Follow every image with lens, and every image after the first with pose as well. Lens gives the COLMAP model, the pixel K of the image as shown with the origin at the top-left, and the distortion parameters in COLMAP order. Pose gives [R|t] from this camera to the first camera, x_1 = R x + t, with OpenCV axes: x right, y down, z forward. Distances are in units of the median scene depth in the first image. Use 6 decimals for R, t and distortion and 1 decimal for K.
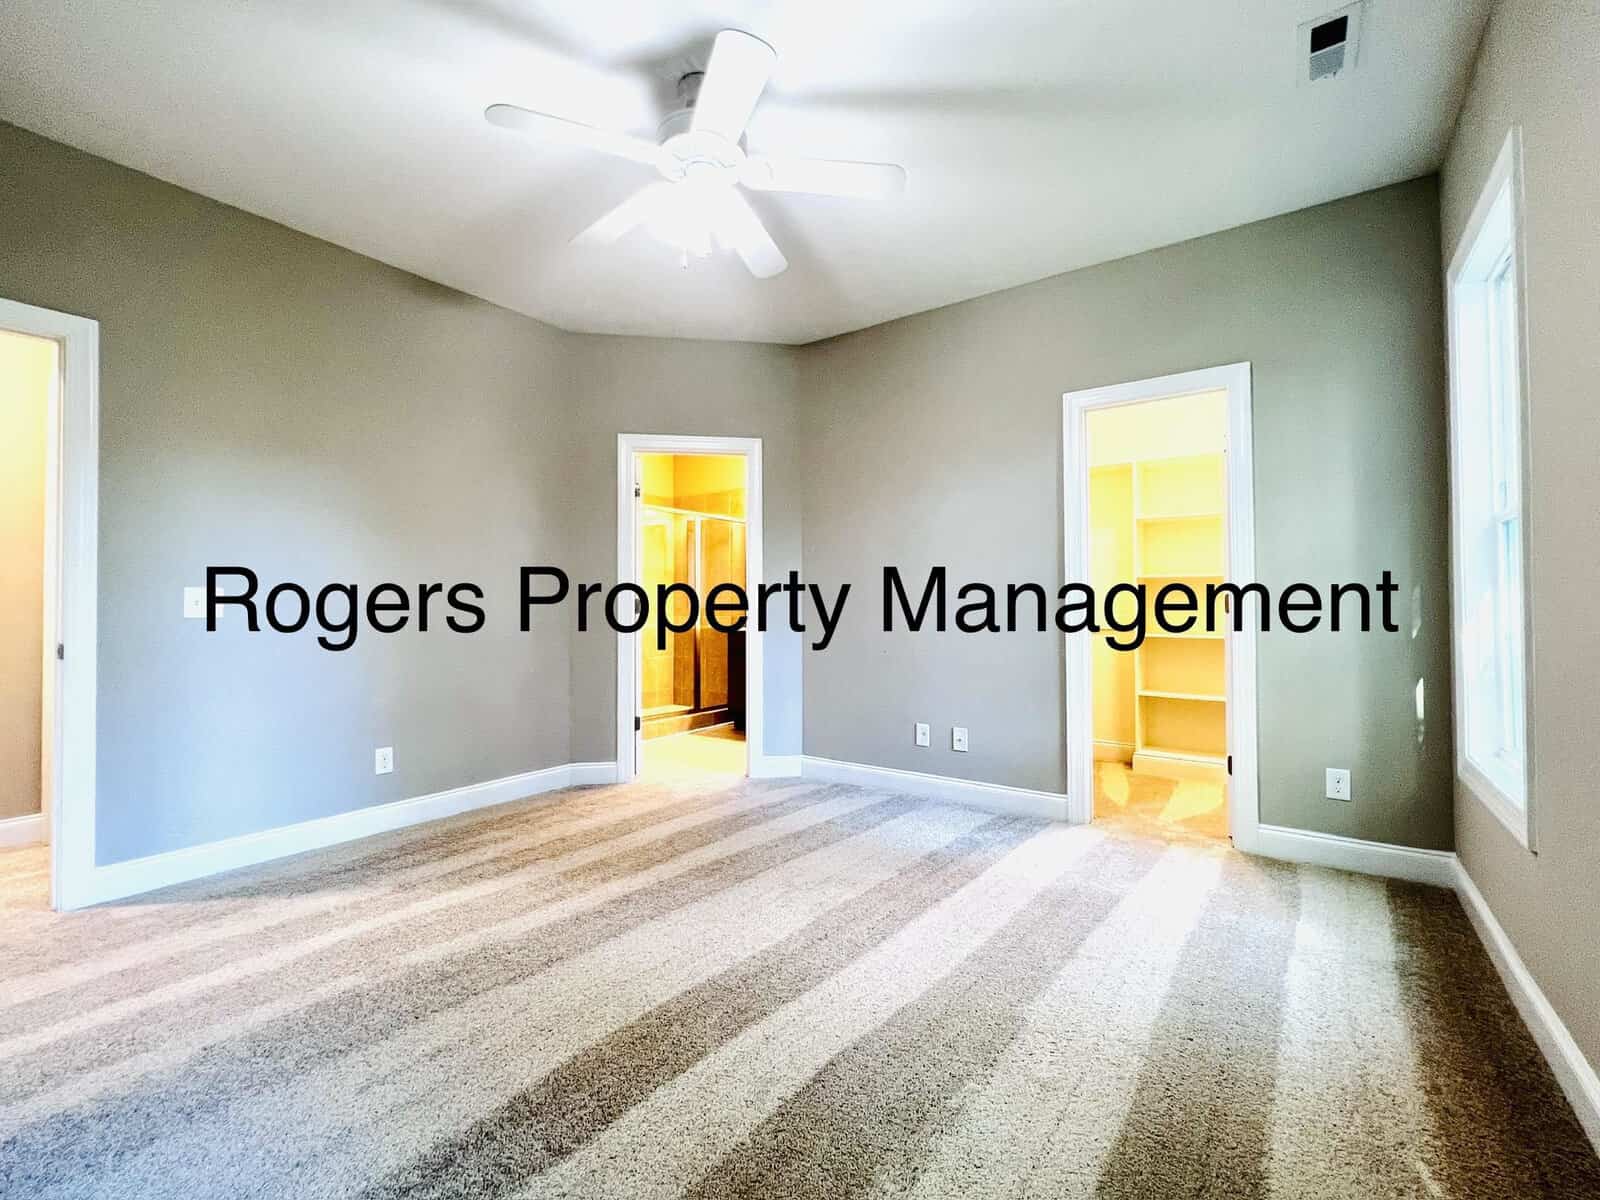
lens RADIAL K [[704.0, 0, 800.0], [0, 704.0, 600.0], [0, 0, 1]] dist [0.000905, -0.000004]
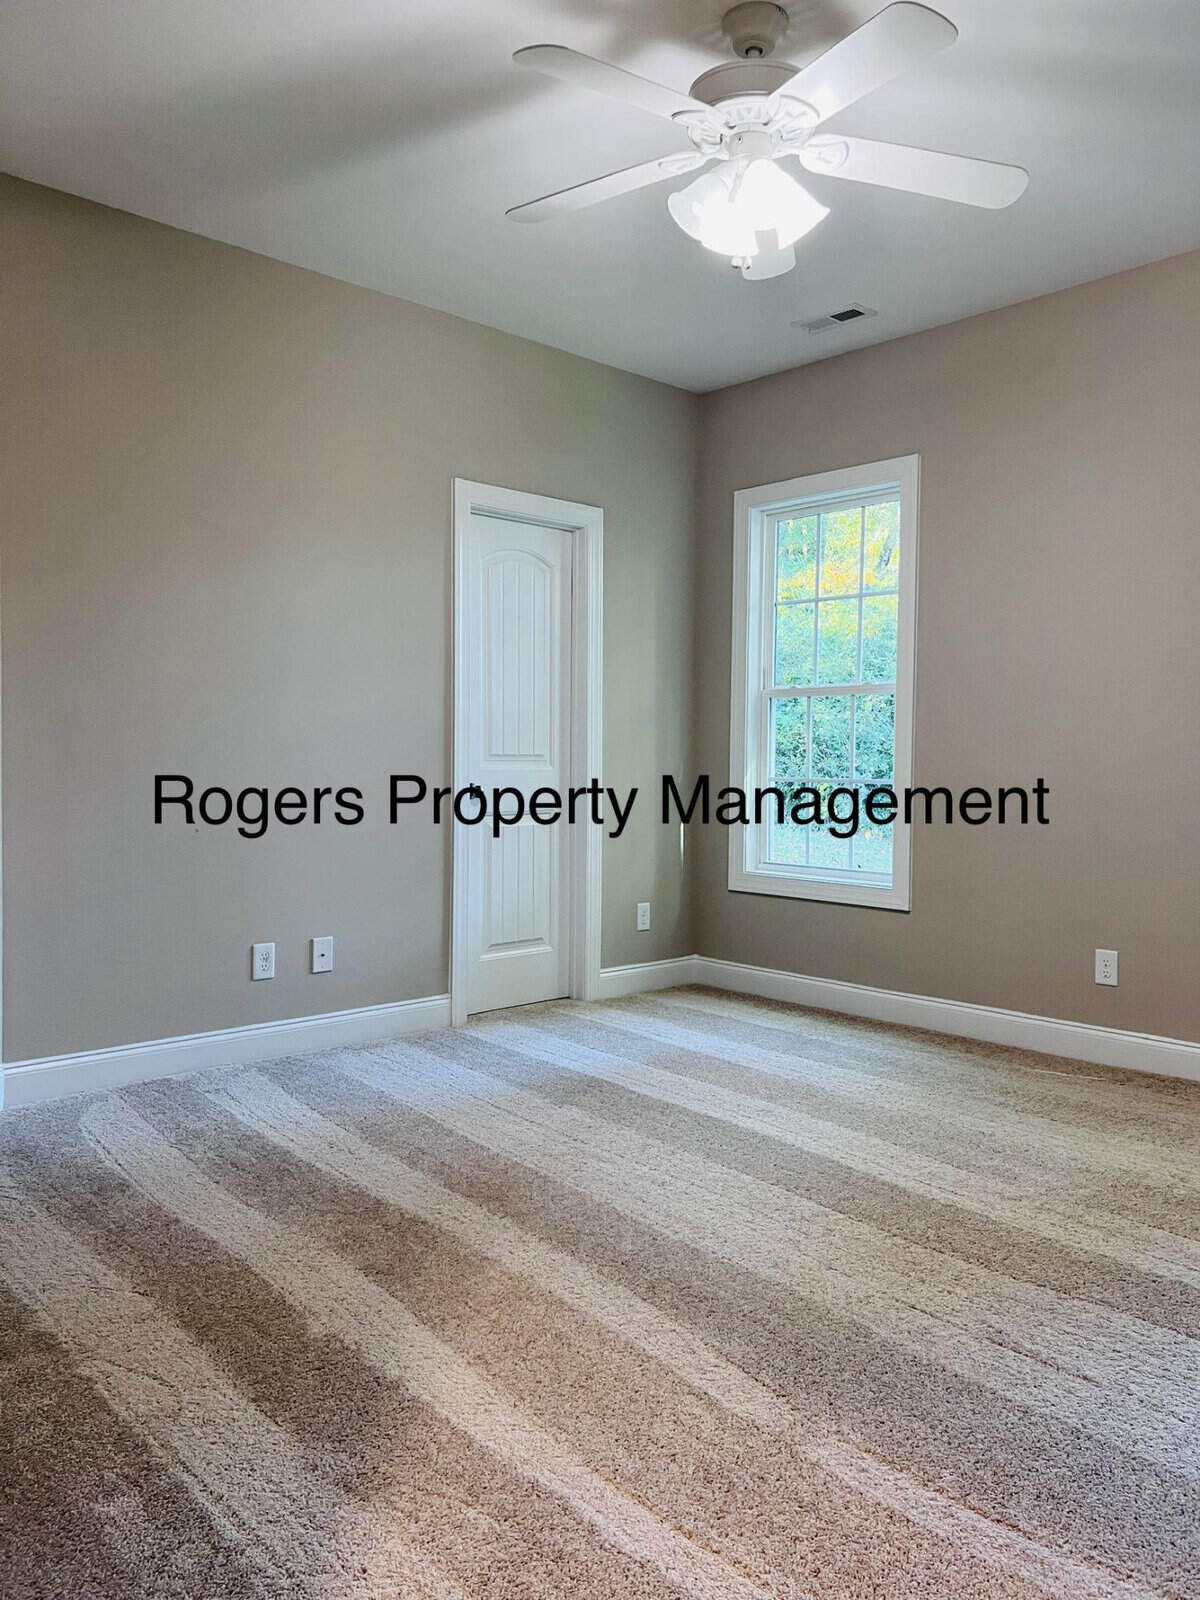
lens RADIAL K [[1202.8, 0, 600.0], [0, 1202.8, 800.0], [0, 0, 1]] dist [0.033859, 0.000042]
pose [[0.195455, -0.035001, 0.980088, -0.904505], [-0.022368, 0.998944, 0.040135, 0.002712], [-0.980457, -0.029767, 0.194466, 0.579675]]
